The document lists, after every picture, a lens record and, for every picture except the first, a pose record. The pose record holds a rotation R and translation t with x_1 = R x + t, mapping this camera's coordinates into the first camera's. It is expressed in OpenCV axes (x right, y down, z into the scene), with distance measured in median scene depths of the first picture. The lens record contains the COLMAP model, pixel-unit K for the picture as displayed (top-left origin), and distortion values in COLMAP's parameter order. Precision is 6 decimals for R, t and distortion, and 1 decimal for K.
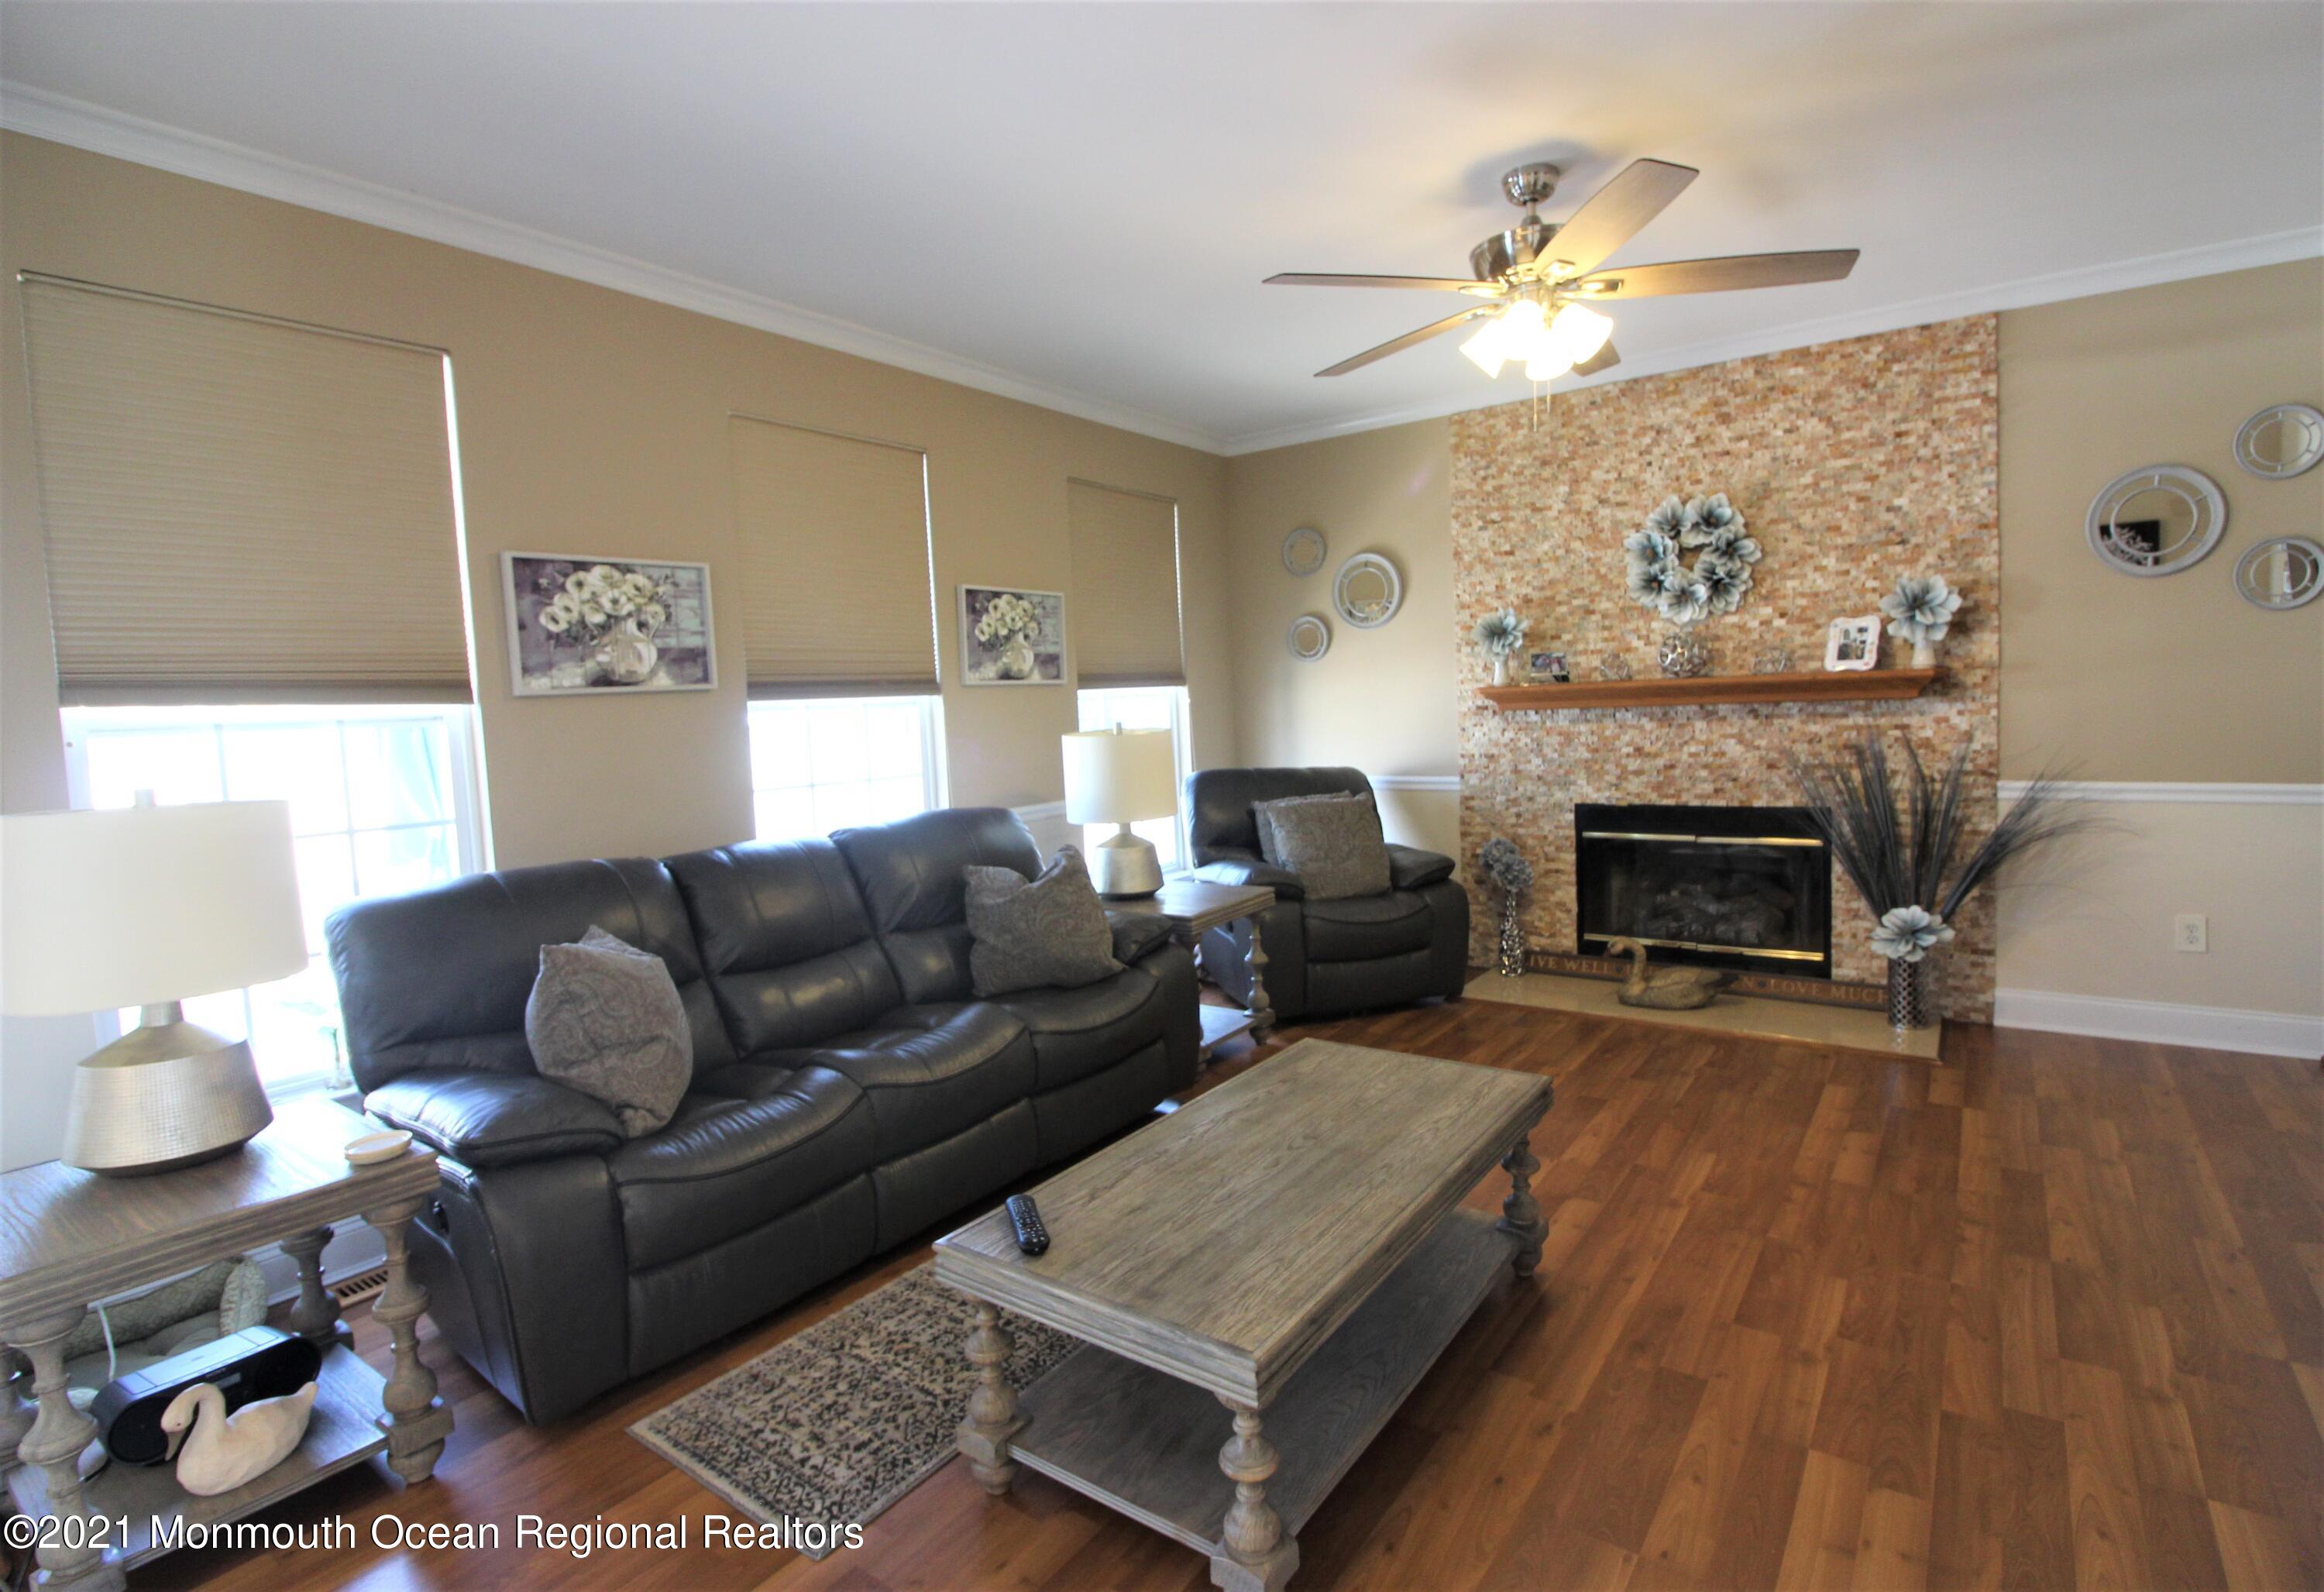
lens RADIAL K [[1111.1, 0, 1201.4], [0, 1111.1, 780.0], [0, 0, 1]] dist [-0.000822, -0.015668]
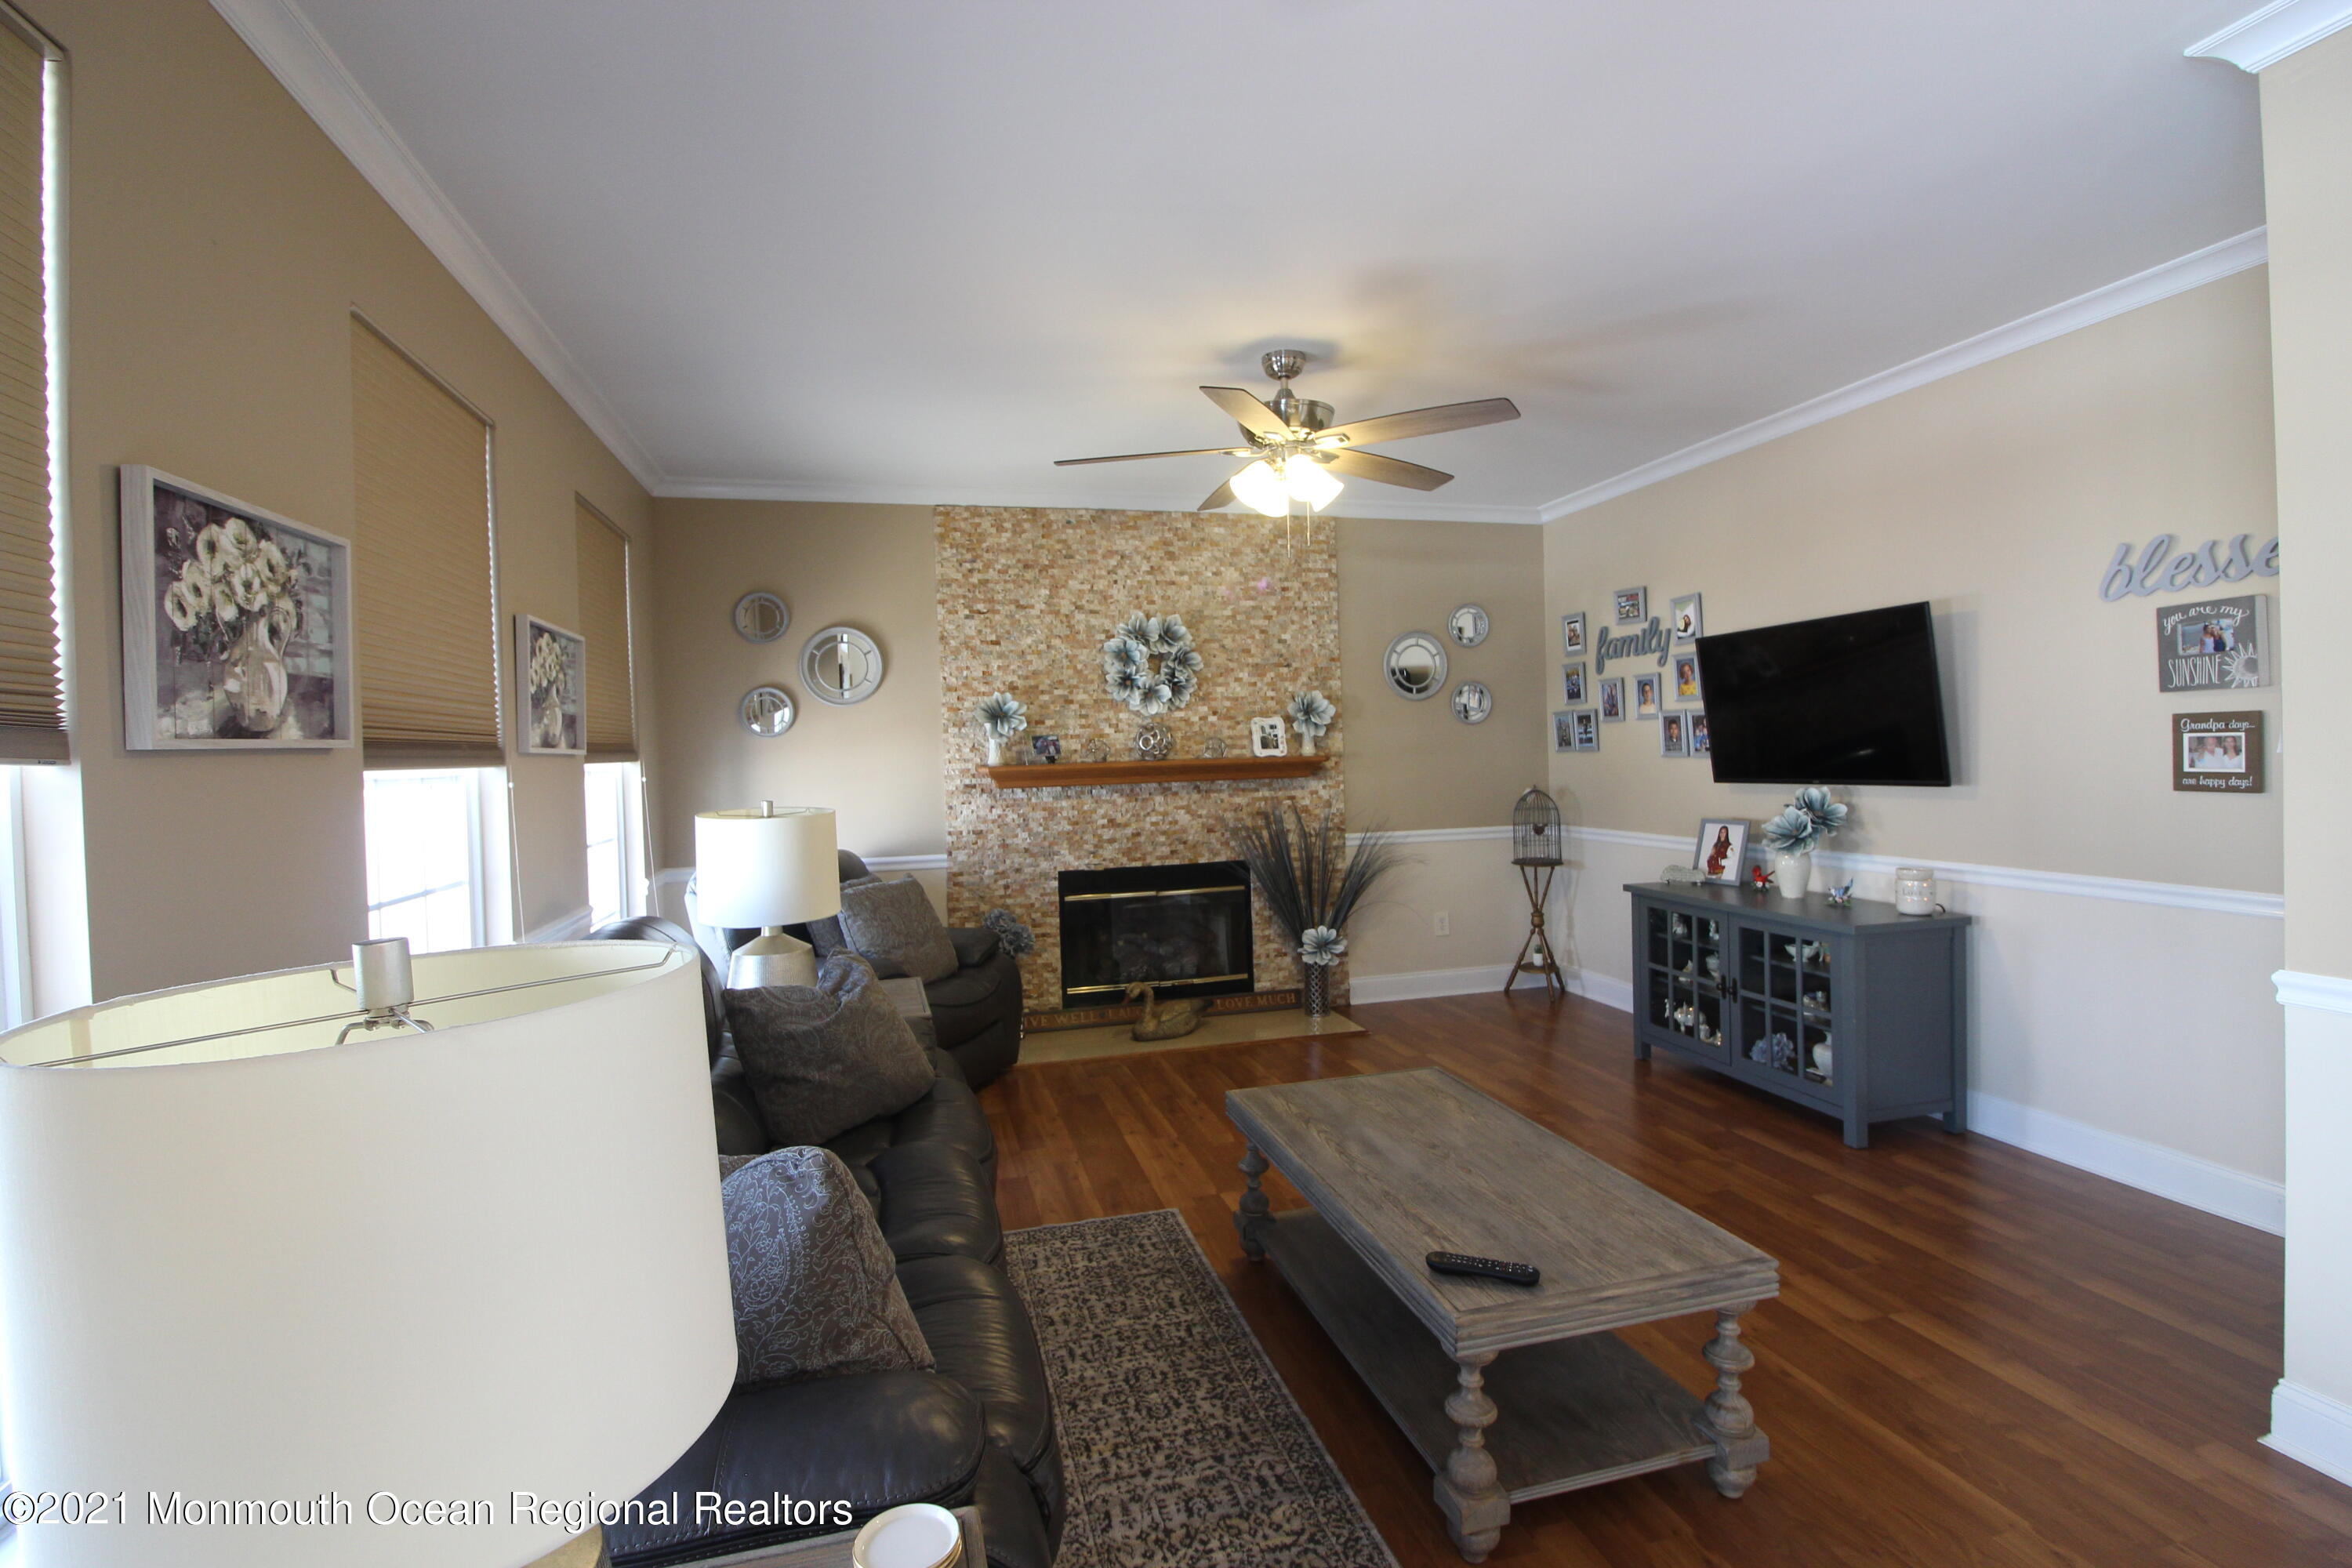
lens RADIAL K [[1089.2, 0, 1189.0], [0, 1089.2, 763.4], [0, 0, 1]] dist [-0.000393, -0.009454]
pose [[0.636933, 0.014542, 0.770782, -0.459570], [0.058786, 0.995995, -0.067368, -0.006161], [-0.768675, 0.088220, 0.633527, 0.217134]]
